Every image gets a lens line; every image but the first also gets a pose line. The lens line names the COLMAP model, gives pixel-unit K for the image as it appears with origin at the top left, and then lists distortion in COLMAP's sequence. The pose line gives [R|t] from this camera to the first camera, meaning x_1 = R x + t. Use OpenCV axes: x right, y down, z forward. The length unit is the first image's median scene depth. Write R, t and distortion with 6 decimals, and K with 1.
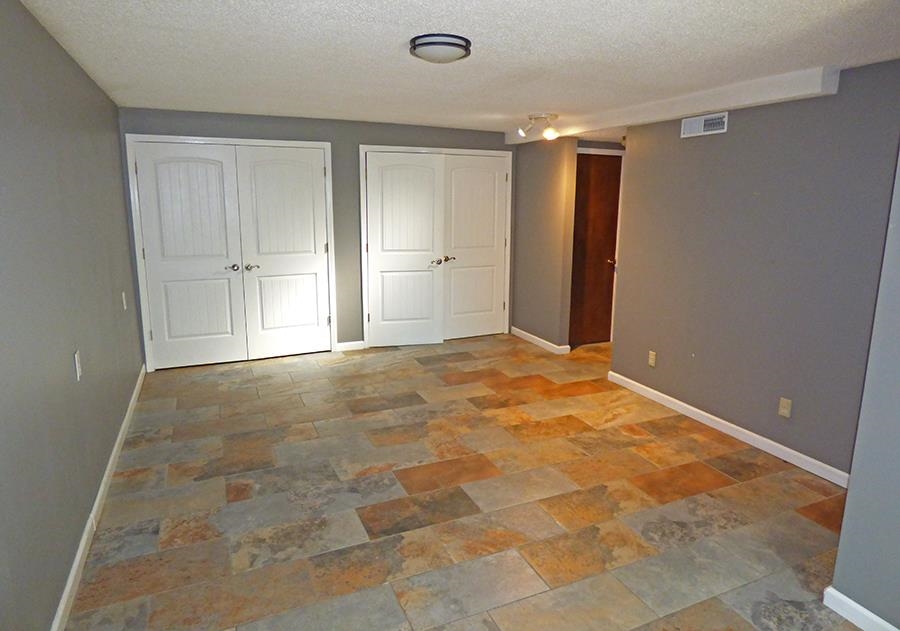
lens RADIAL K [[553.4, 0, 450.0], [0, 553.4, 313.0], [0, 0, 1]] dist [0.003756, -0.000193]
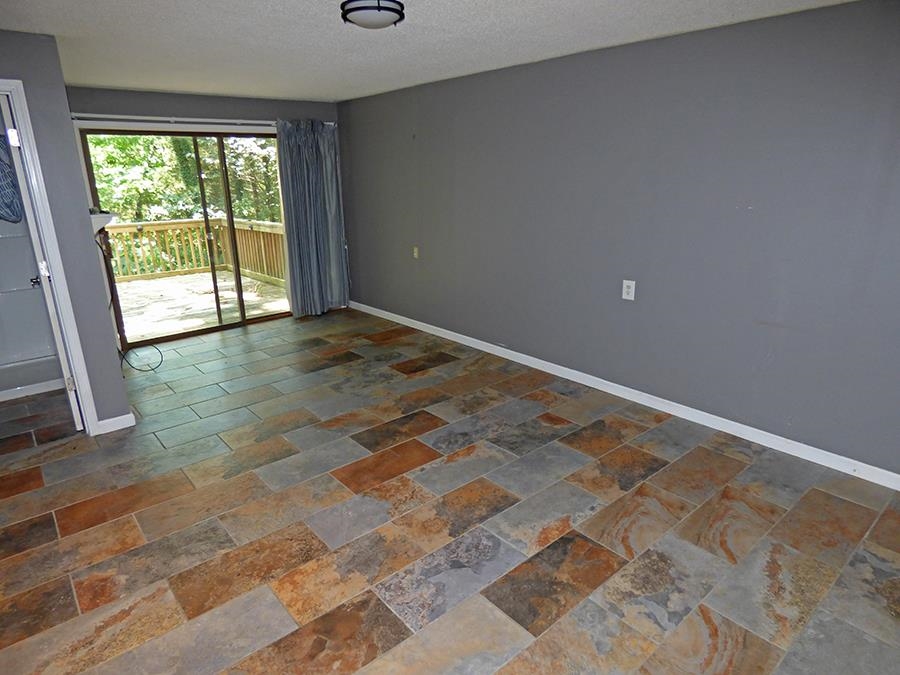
lens RADIAL K [[544.1, 0, 449.8], [0, 544.1, 336.8], [0, 0, 1]] dist [-0.004602, 0.002578]
pose [[-0.958264, 0.089345, -0.271565, 0.124656], [-0.053093, 0.877769, 0.476134, -0.343283], [0.280912, 0.470680, -0.836390, 1.624065]]
